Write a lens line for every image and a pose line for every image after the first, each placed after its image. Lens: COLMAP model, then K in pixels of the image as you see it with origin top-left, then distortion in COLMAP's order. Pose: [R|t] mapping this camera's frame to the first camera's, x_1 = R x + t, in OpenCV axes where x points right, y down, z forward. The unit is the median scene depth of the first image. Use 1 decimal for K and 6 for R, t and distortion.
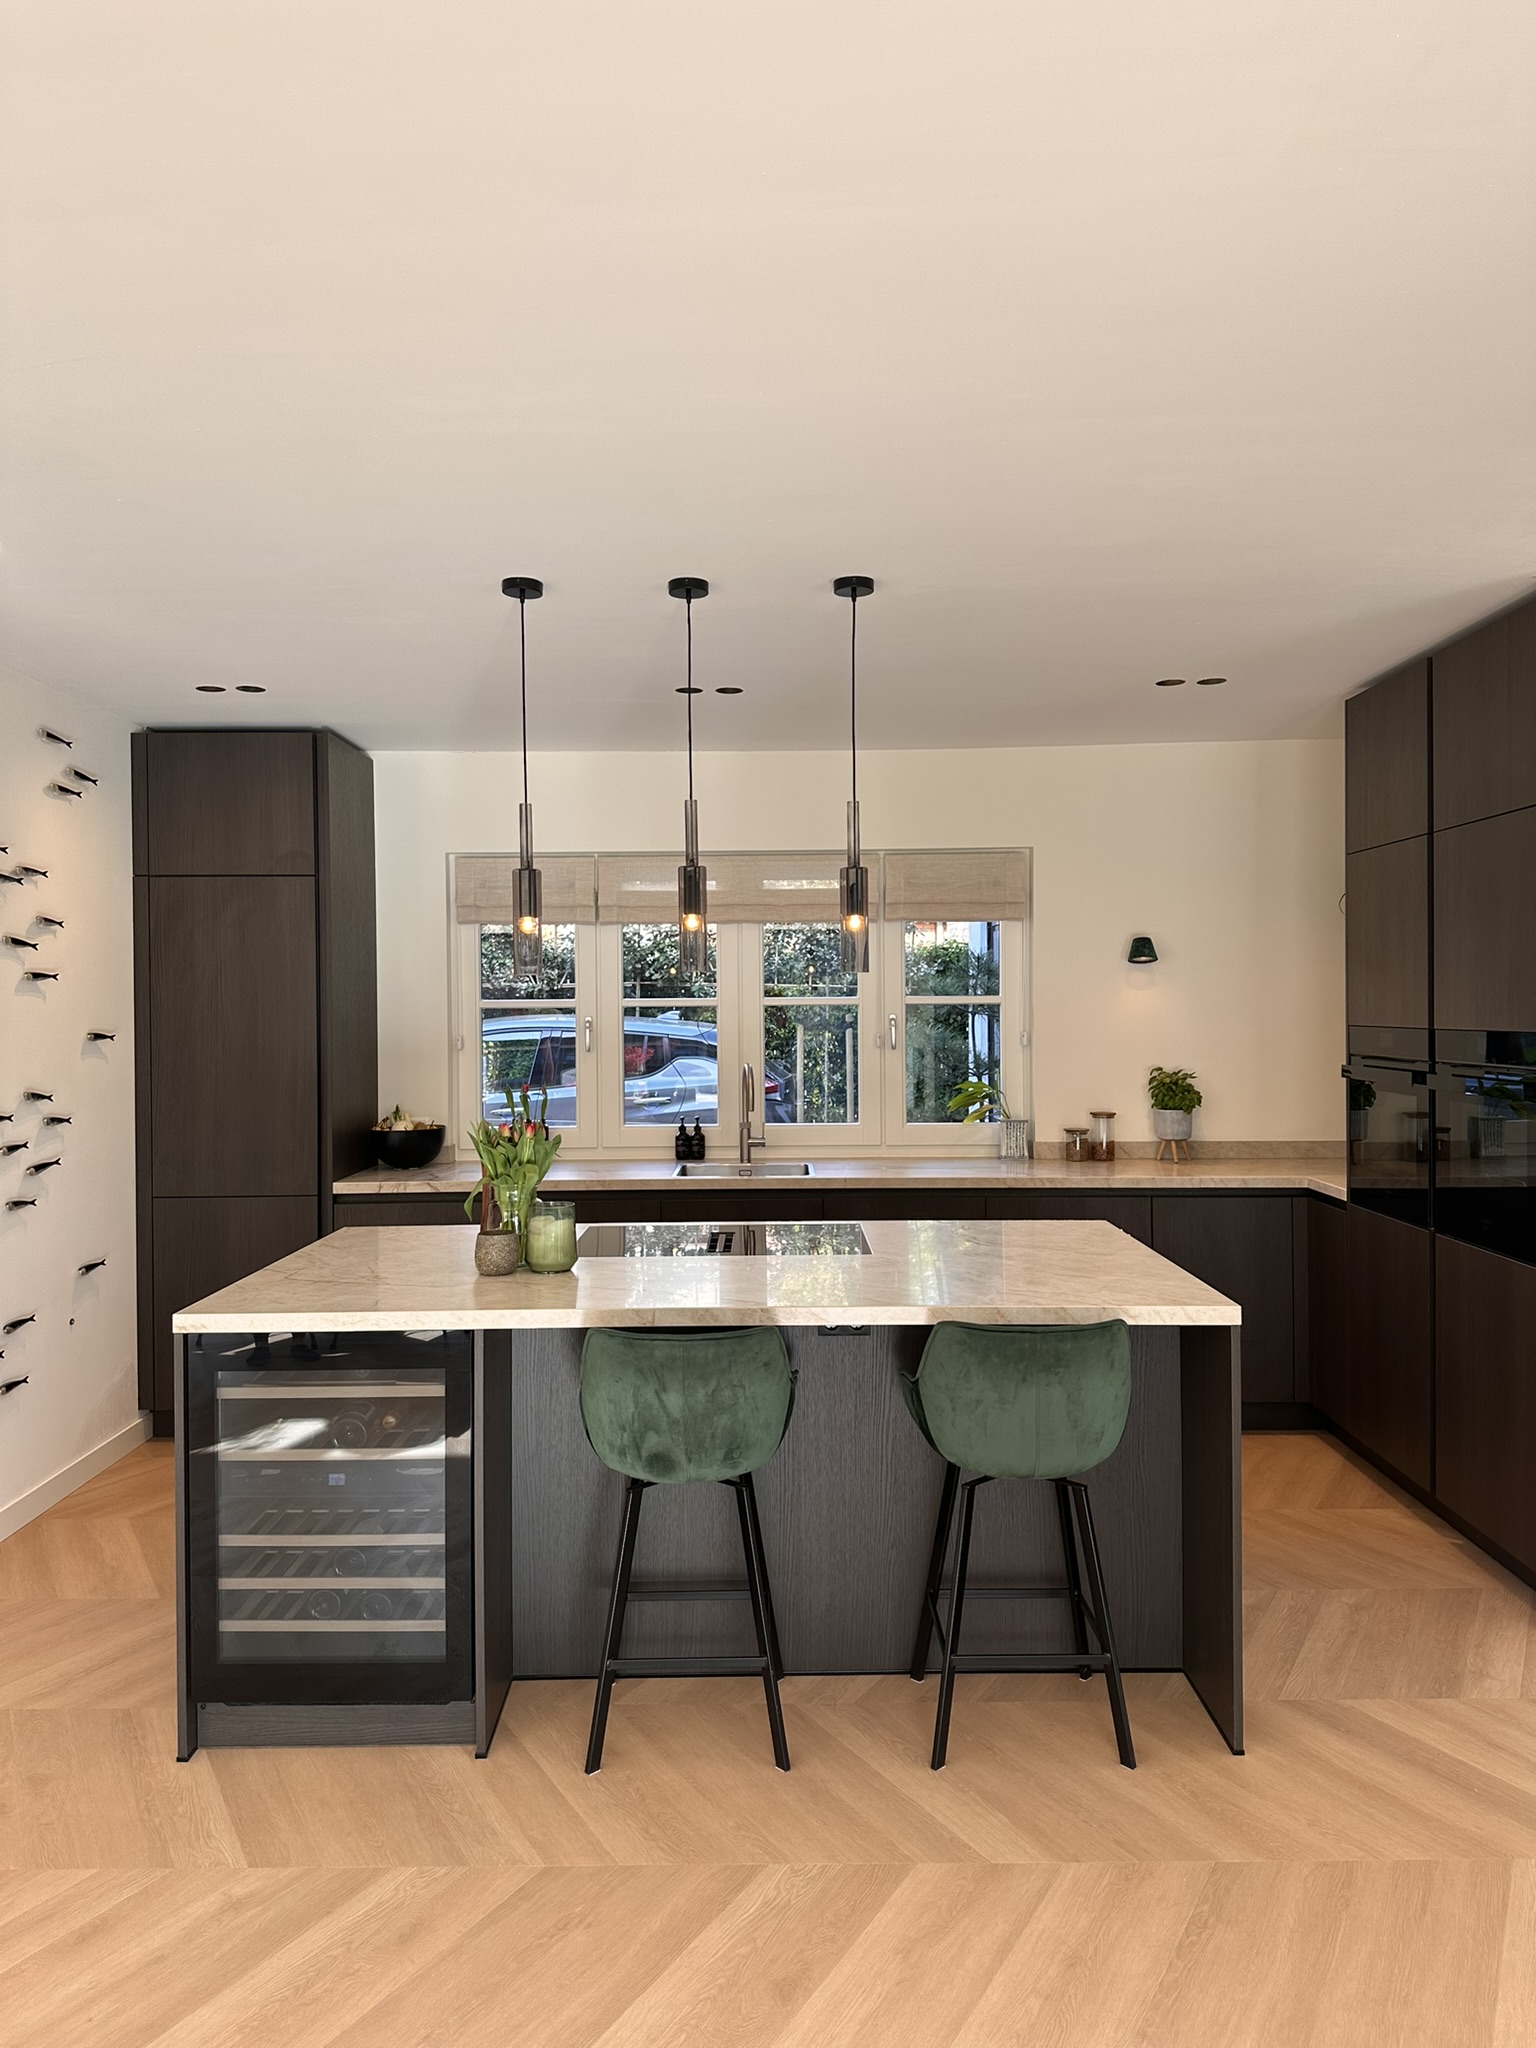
lens RADIAL K [[1429.1, 0, 759.7], [0, 1429.1, 1020.5], [0, 0, 1]] dist [0.122696, -0.184203]
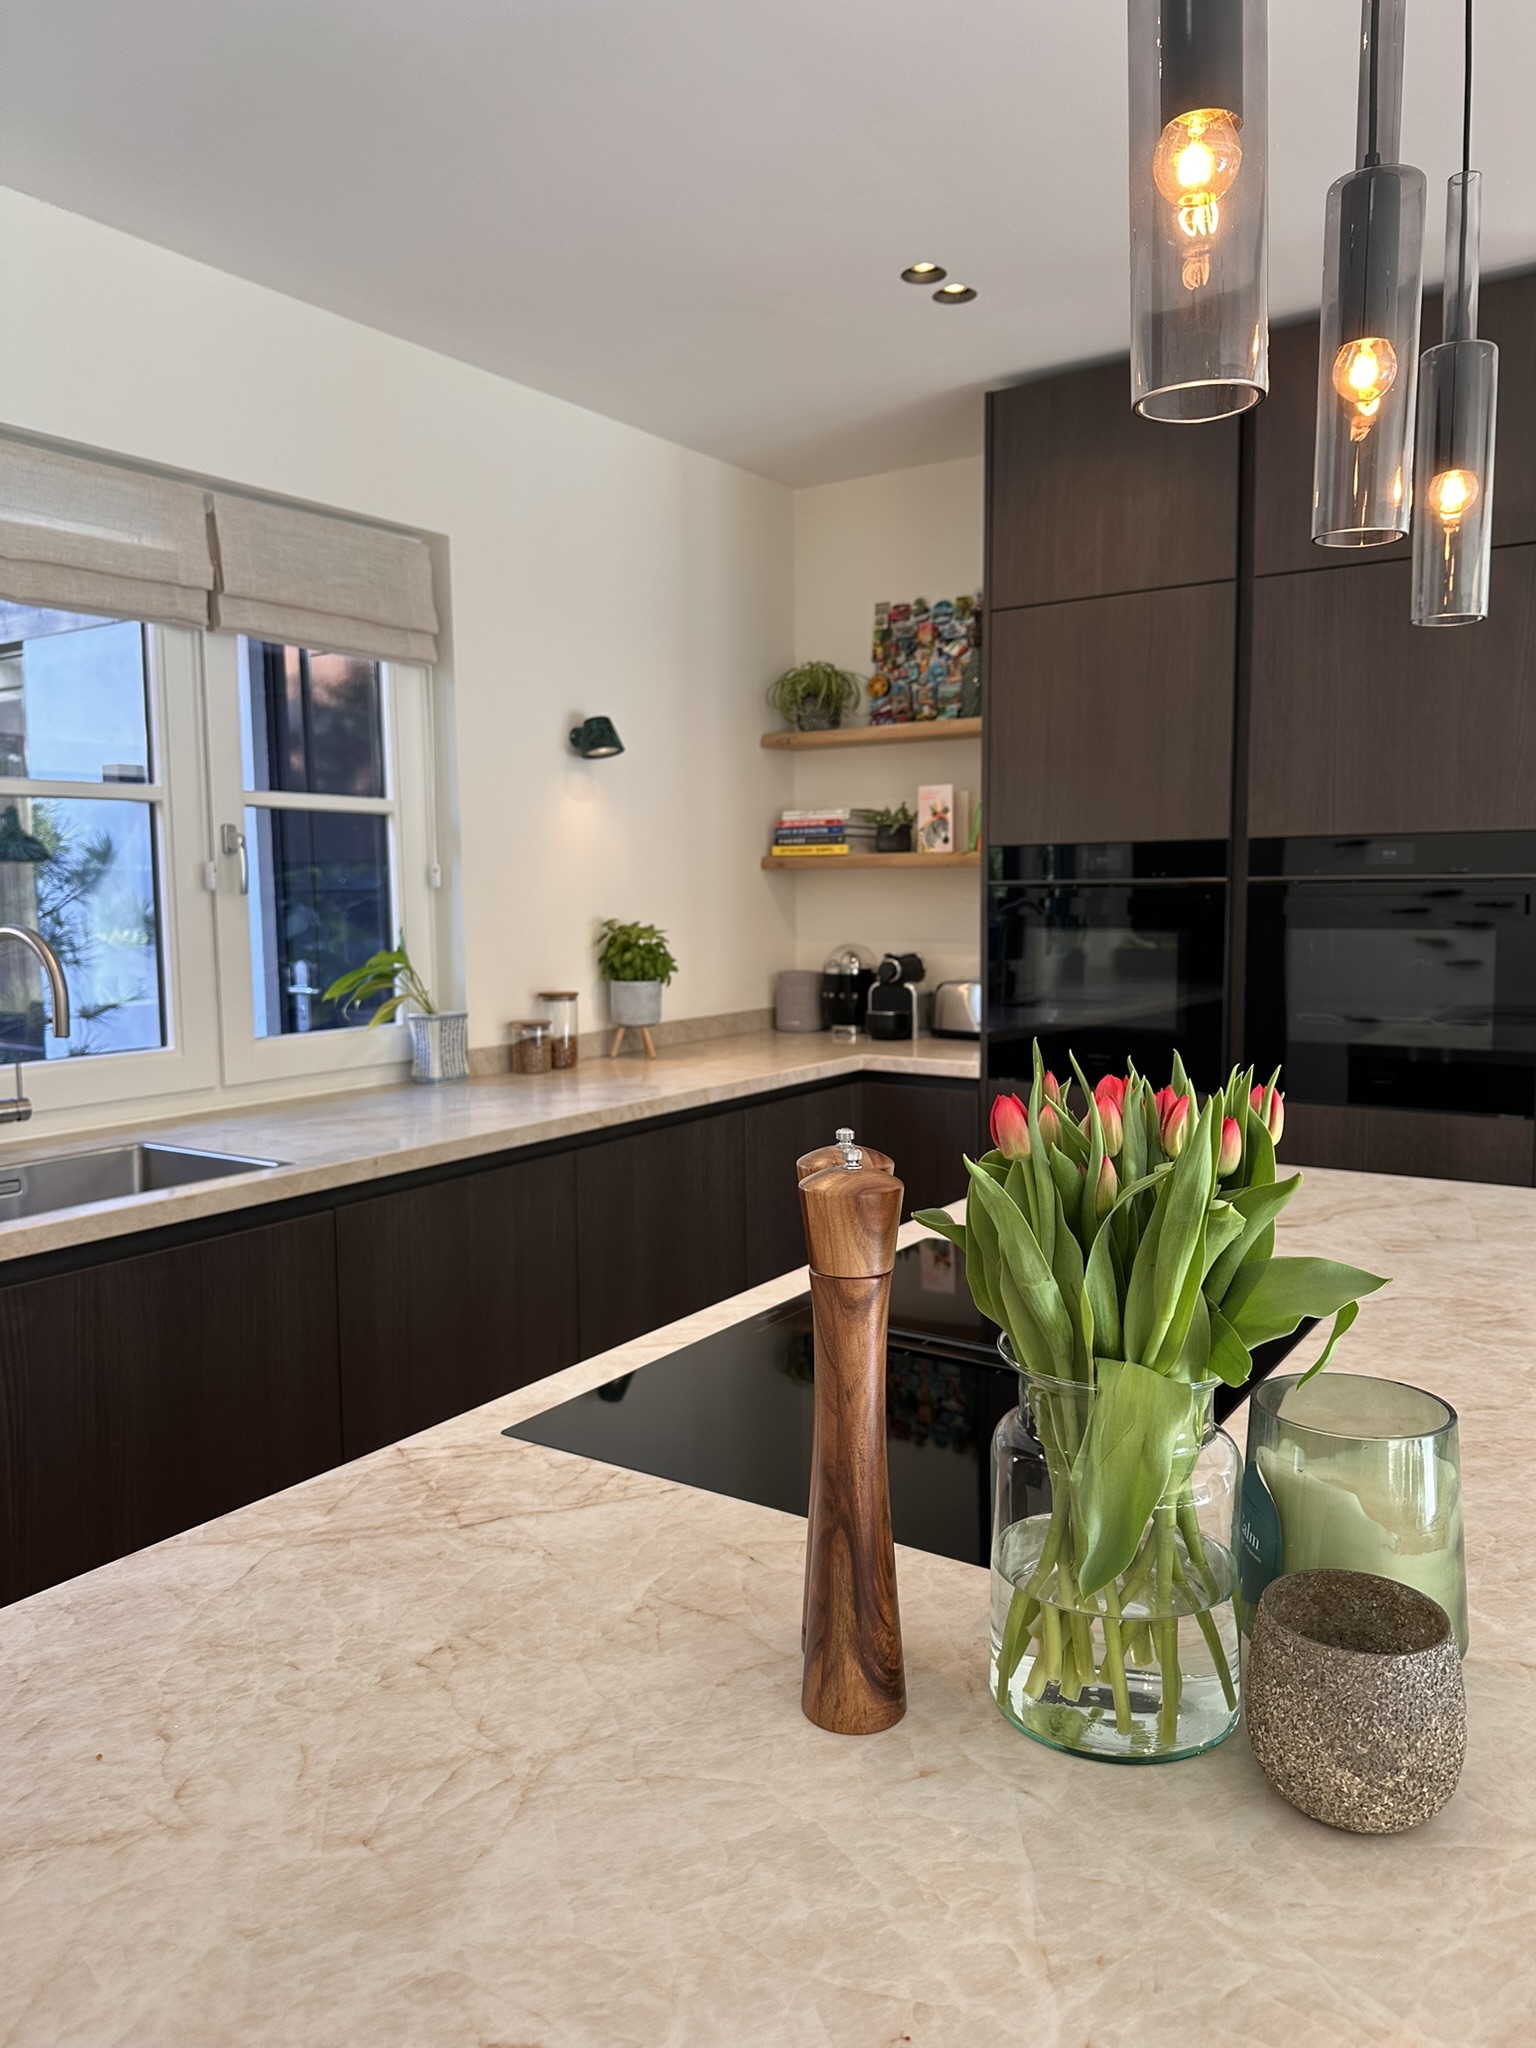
lens RADIAL K [[1431.3, 0, 781.0], [0, 1431.3, 1028.9], [0, 0, 1]] dist [0.108827, -0.141473]
pose [[0.545648, -0.081756, 0.834017, -0.307114], [0.014822, 0.996016, 0.087939, 0.033425], [-0.837884, -0.035622, 0.544686, 0.740601]]
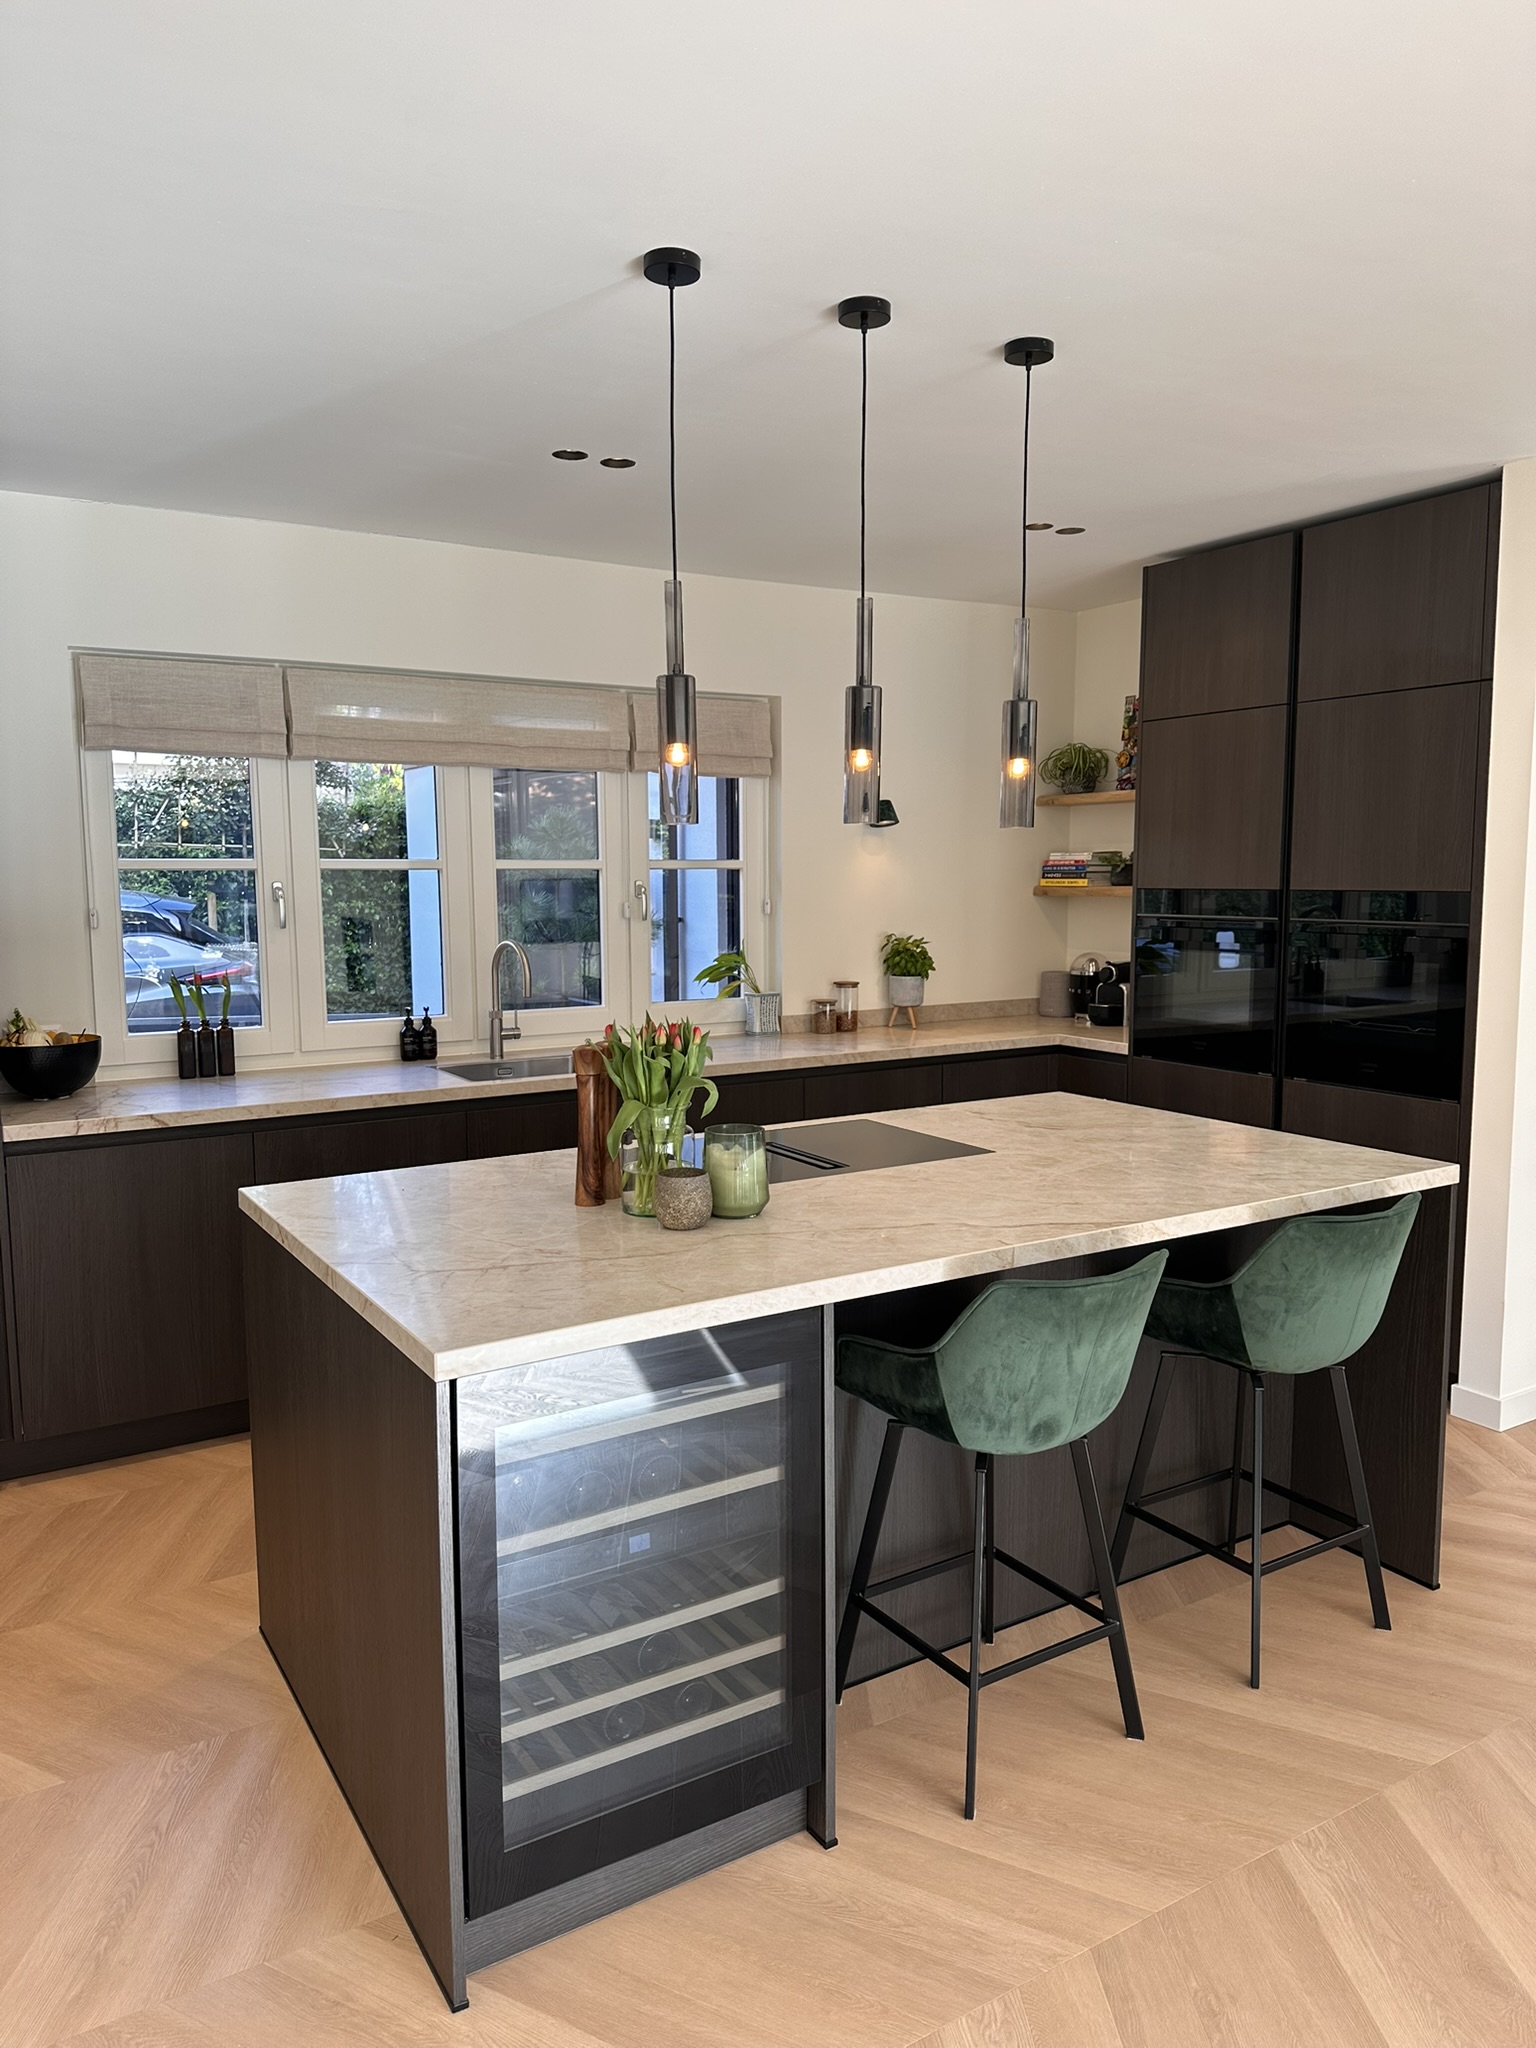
lens RADIAL K [[1425.2, 0, 761.0], [0, 1425.2, 1033.2], [0, 0, 1]] dist [0.114909, -0.138066]
pose [[0.849162, -0.058038, 0.524935, -0.411311], [0.005024, 0.994786, 0.101859, 0.000128], [-0.528109, -0.083858, 0.845026, 0.276917]]
